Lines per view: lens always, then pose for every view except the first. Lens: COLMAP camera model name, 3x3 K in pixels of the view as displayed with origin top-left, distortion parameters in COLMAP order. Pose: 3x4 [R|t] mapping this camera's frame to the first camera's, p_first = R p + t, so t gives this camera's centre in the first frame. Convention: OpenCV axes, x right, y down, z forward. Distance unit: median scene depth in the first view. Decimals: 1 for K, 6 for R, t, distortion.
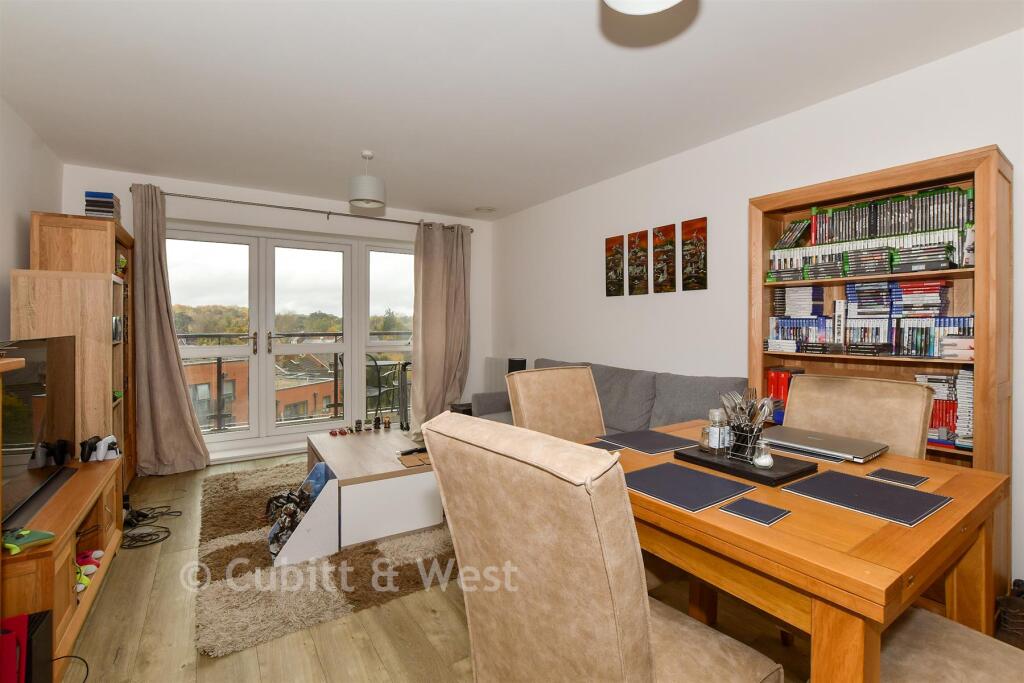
lens RADIAL K [[482.5, 0, 525.2], [0, 482.5, 322.9], [0, 0, 1]] dist [-0.000146, -0.000143]
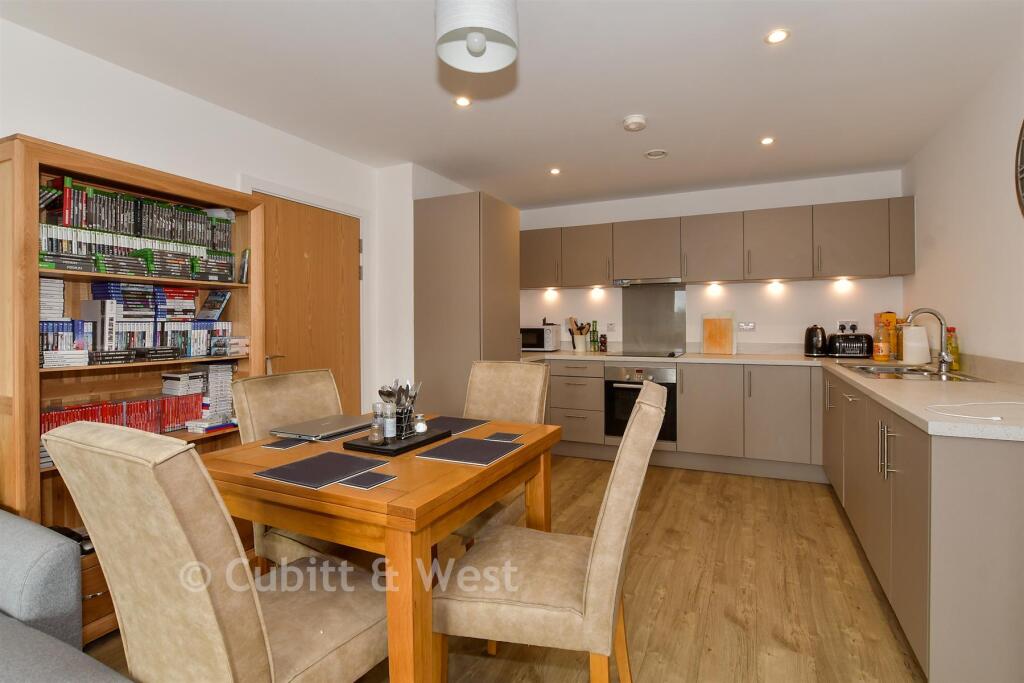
lens RADIAL K [[482.5, 0, 525.2], [0, 482.5, 322.9], [0, 0, 1]] dist [-0.000146, -0.000143]
pose [[-0.507364, 0.003363, 0.861725, -0.486324], [0.003599, 0.999992, -0.001784, -0.003056], [-0.861725, 0.002196, -0.507372, 0.847875]]
